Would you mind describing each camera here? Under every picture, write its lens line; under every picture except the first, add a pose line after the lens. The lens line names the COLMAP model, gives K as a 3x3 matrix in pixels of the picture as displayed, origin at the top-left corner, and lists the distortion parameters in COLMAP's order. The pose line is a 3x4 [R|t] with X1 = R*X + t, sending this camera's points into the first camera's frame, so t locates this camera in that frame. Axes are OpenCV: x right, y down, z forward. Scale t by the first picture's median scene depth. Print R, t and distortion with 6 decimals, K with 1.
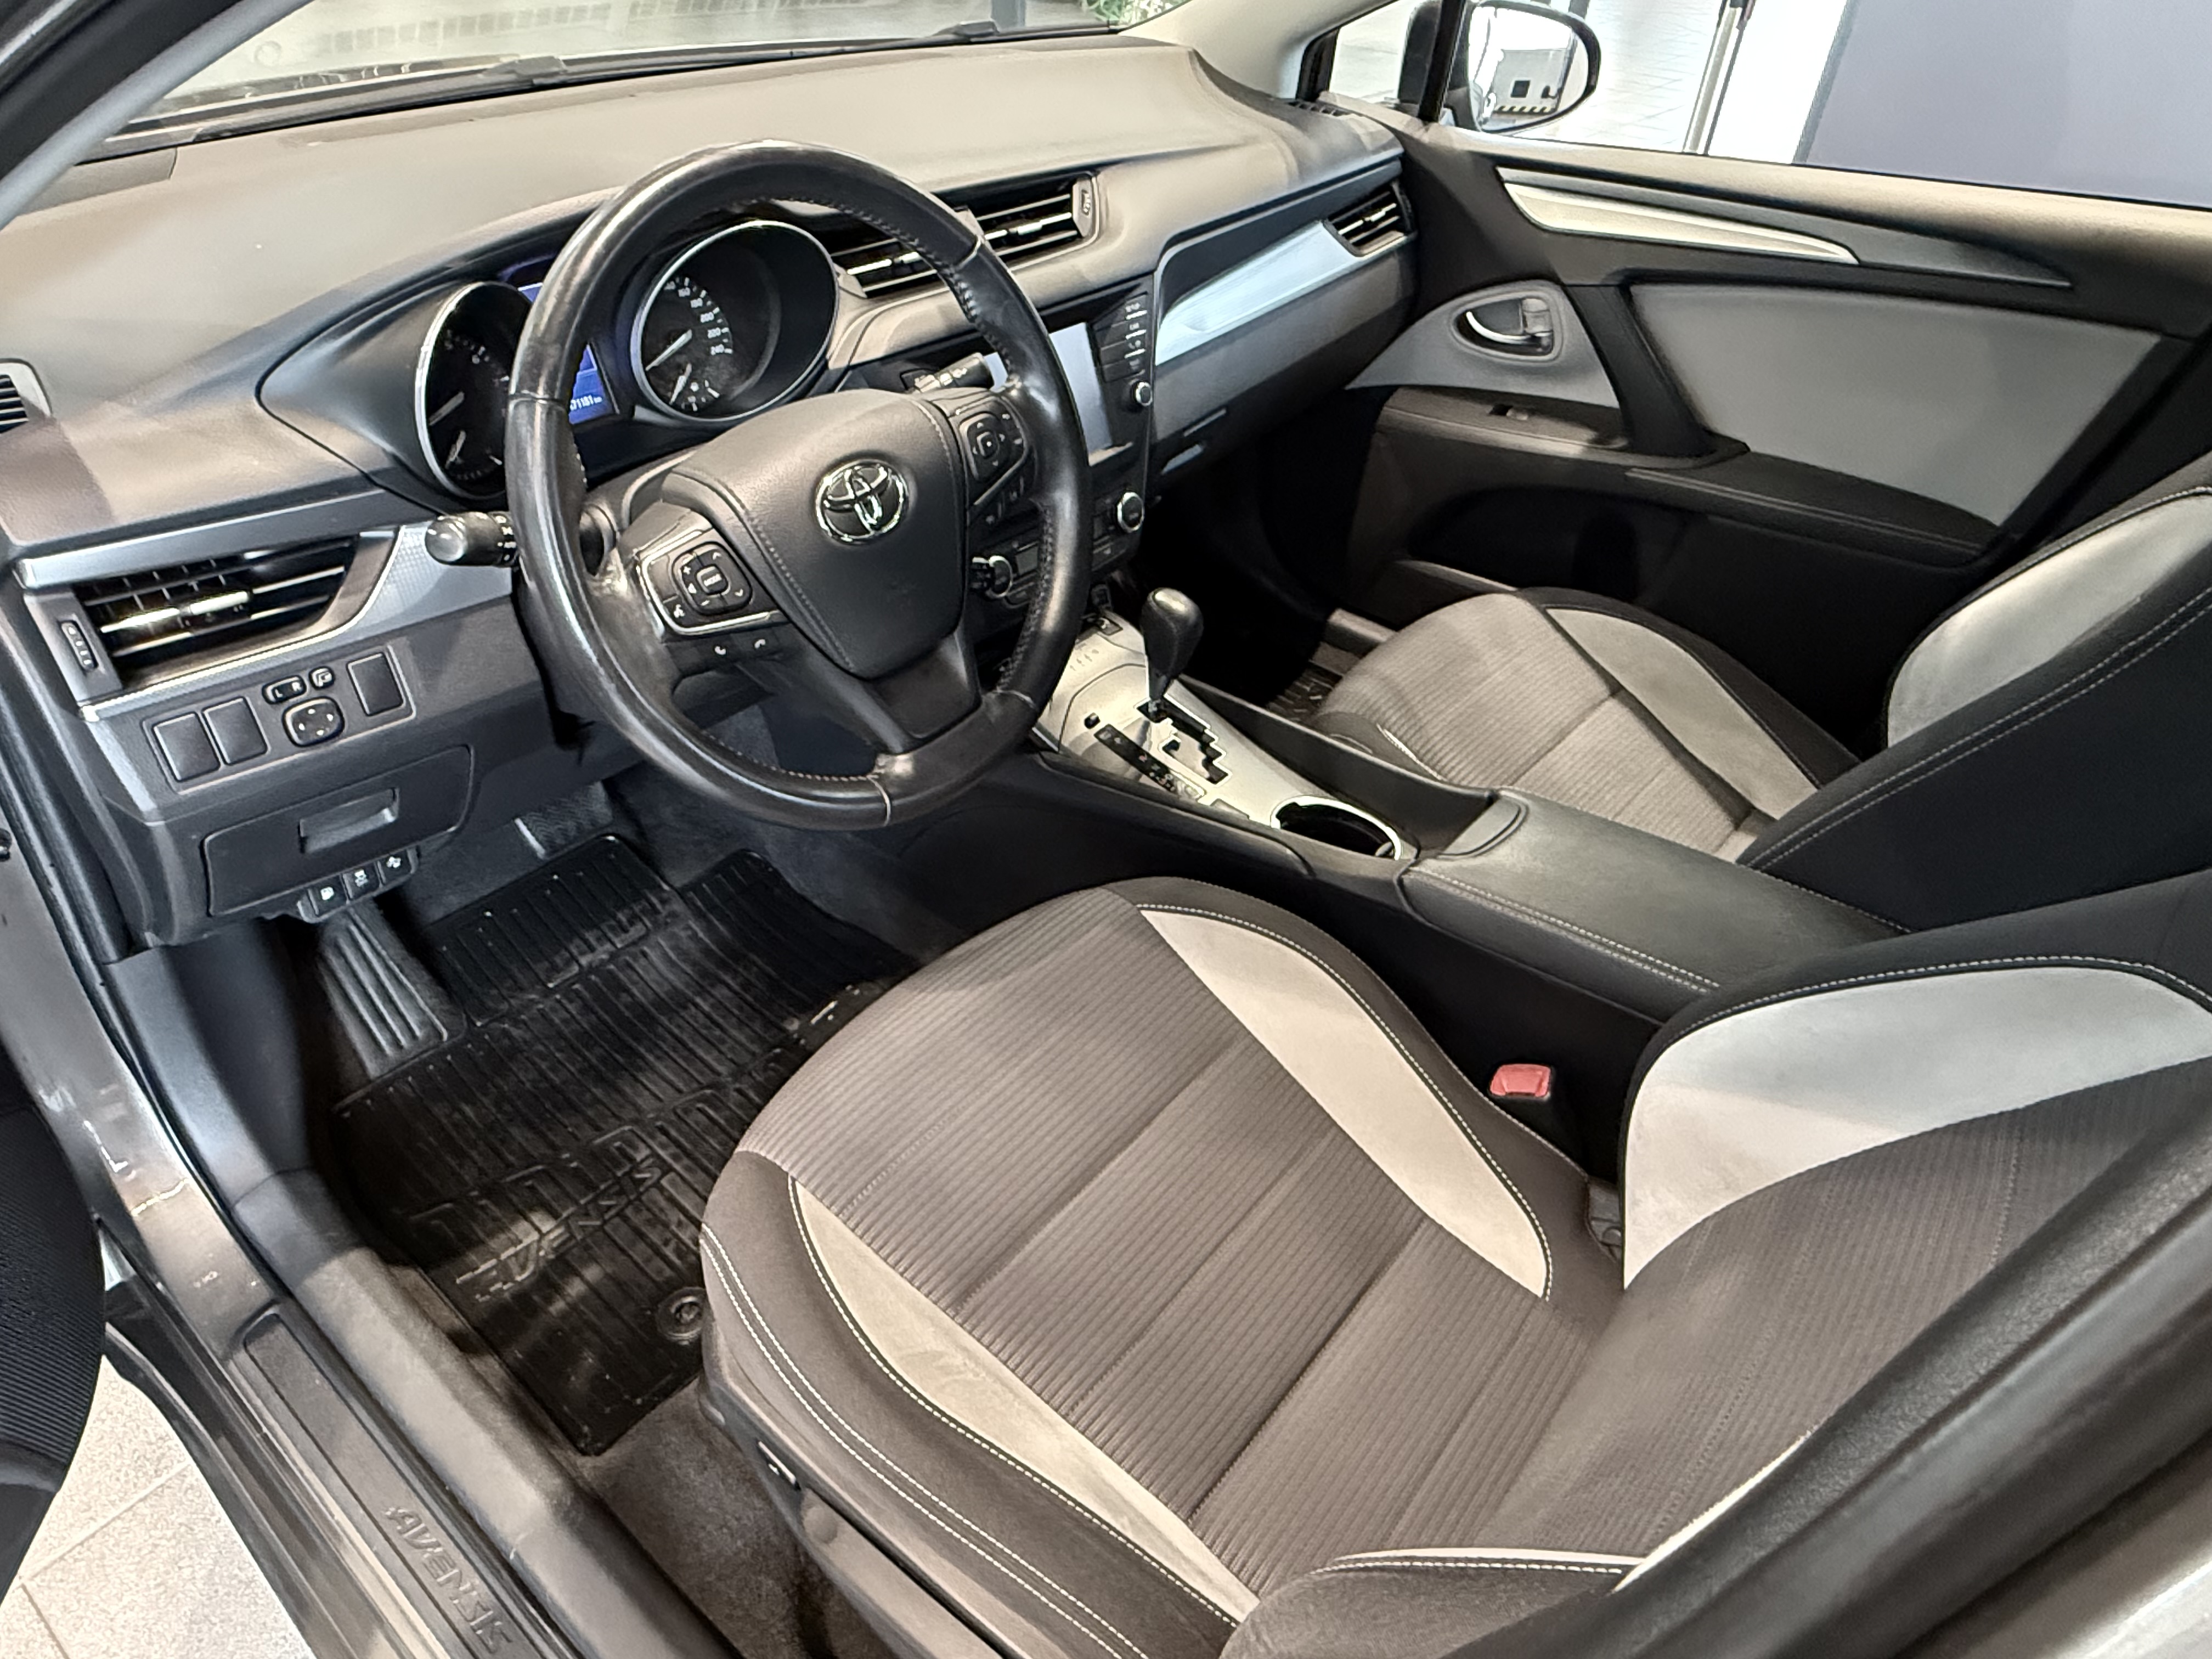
lens RADIAL K [[1373.4, 0, 1100.1], [0, 1373.4, 827.3], [0, 0, 1]] dist [0.006358, -0.004857]
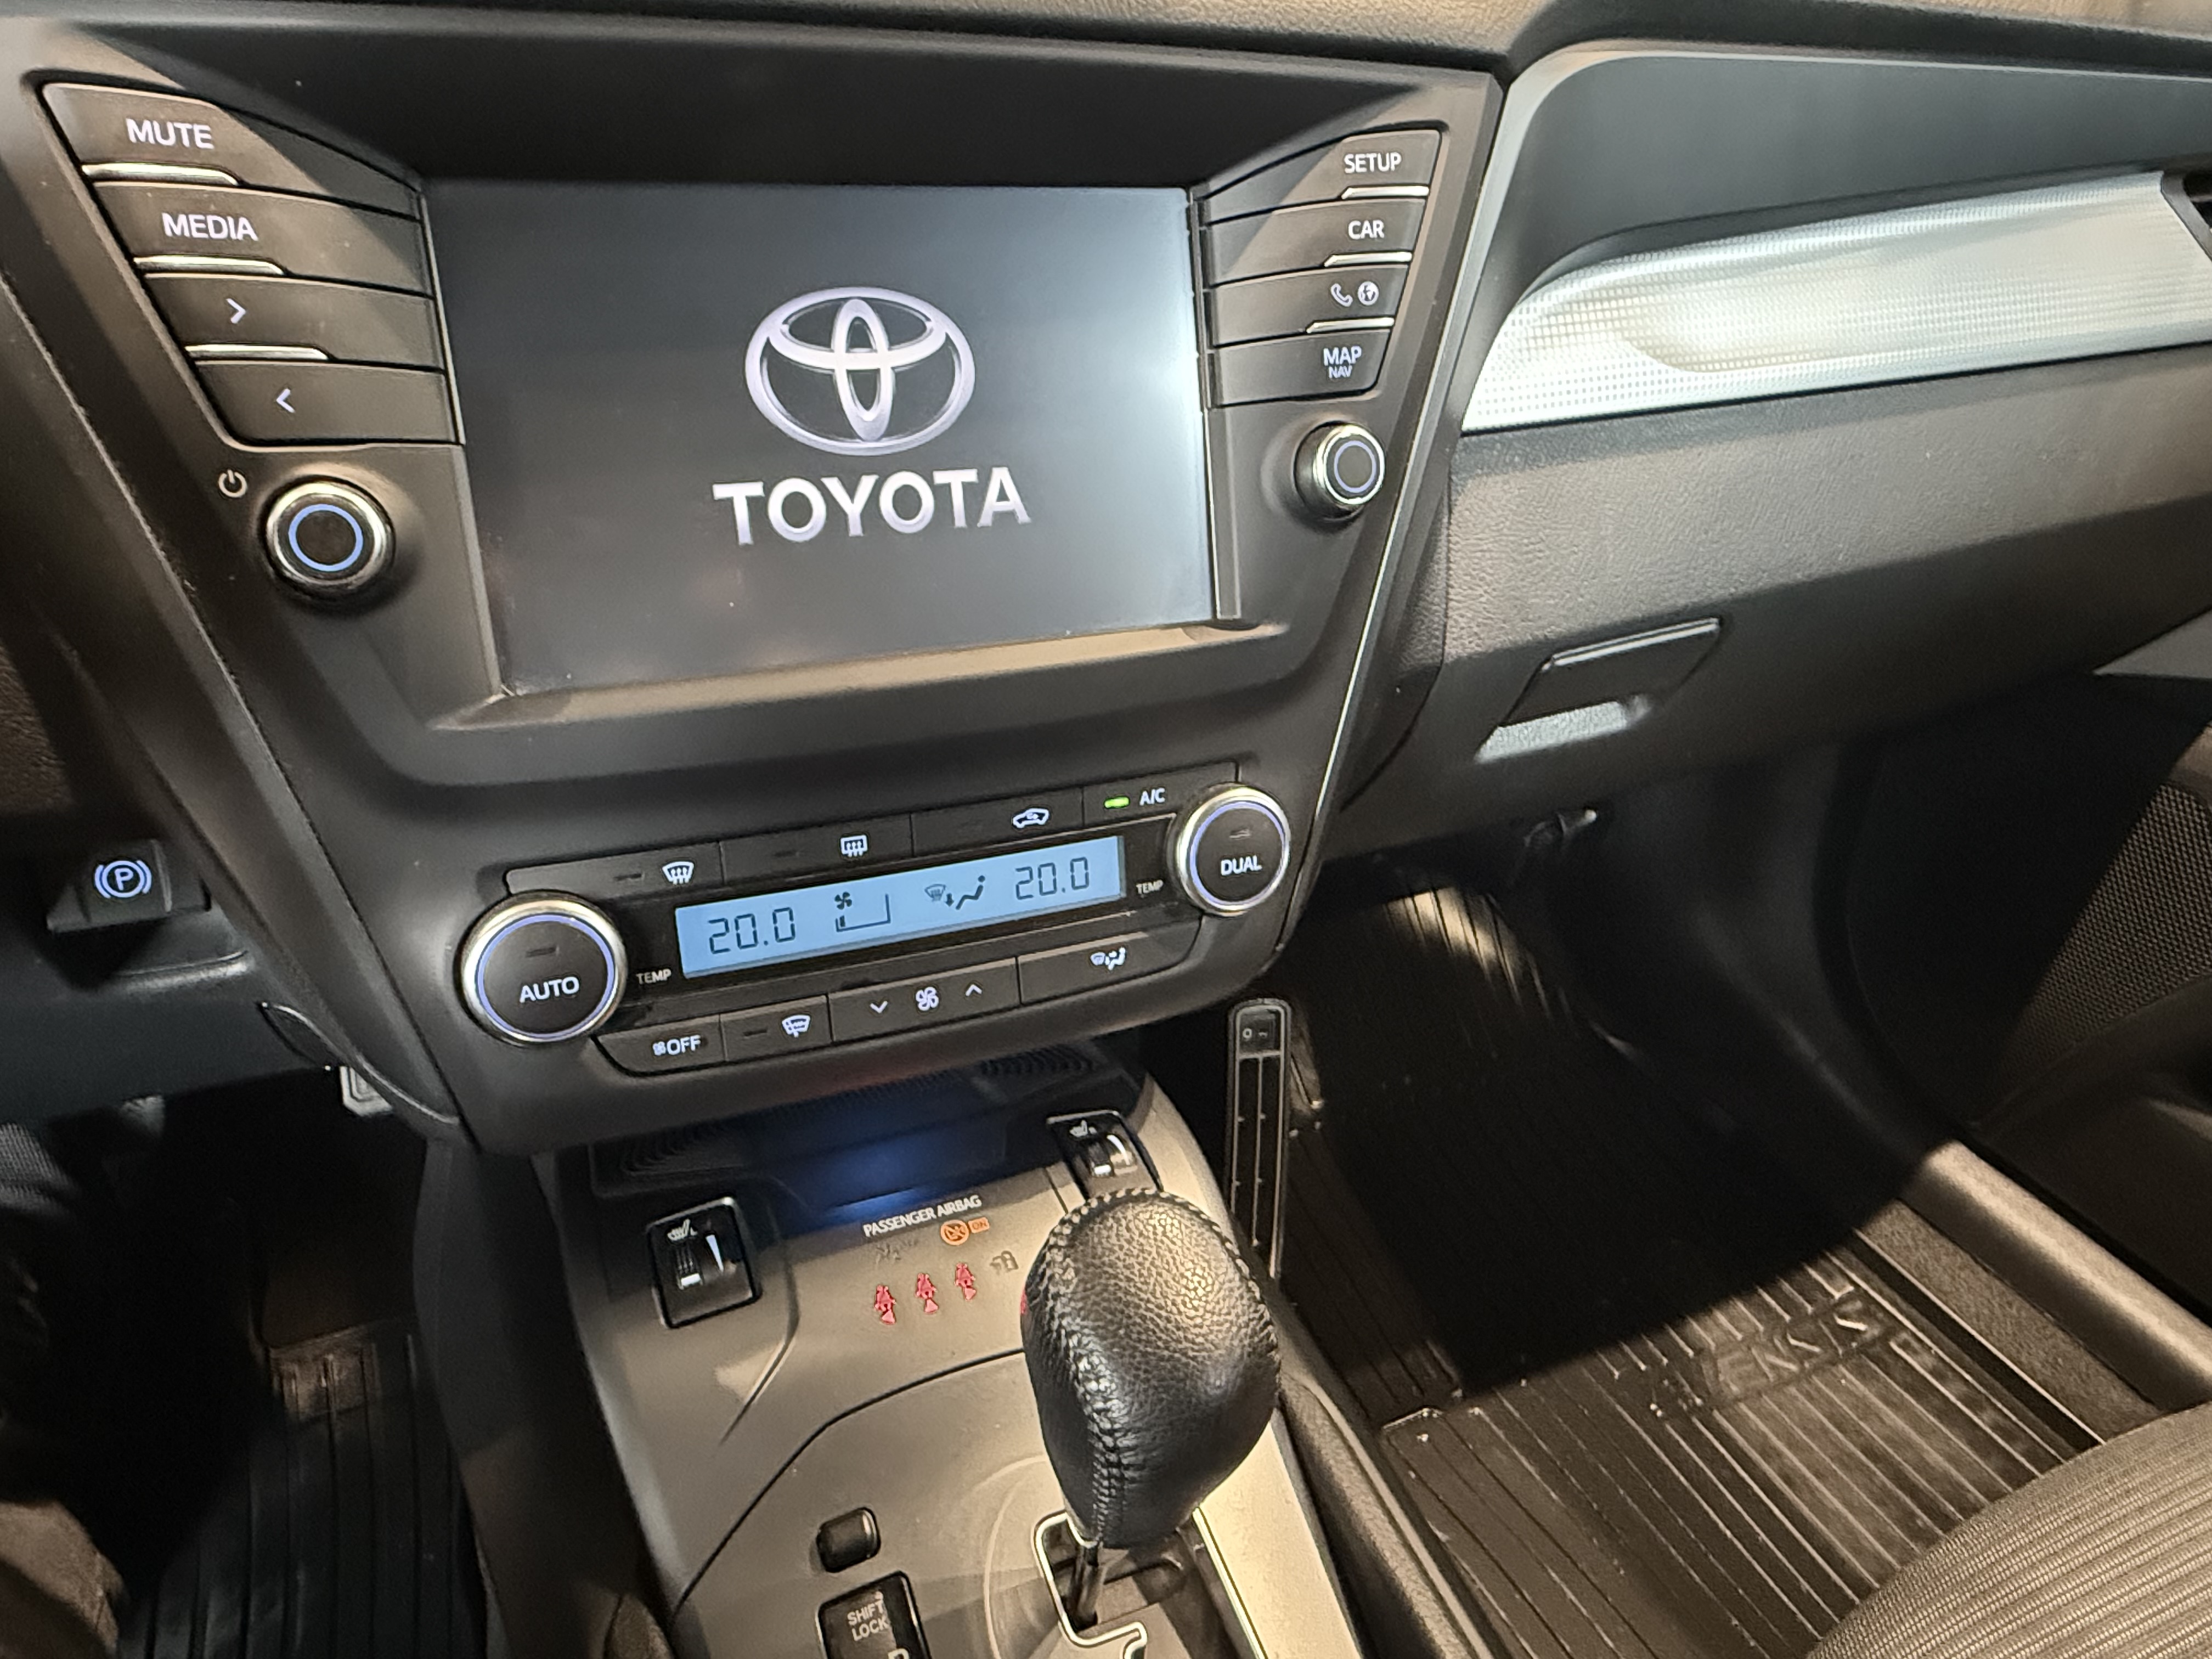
lens RADIAL K [[1373.4, 0, 1103.6], [0, 1373.4, 819.9], [0, 0, 1]] dist [0.006358, -0.004857]
pose [[0.891835, 0.241422, -0.382553, 0.122485], [-0.301776, 0.947517, -0.105562, -0.222332], [0.336990, 0.209589, 0.917883, 0.814130]]
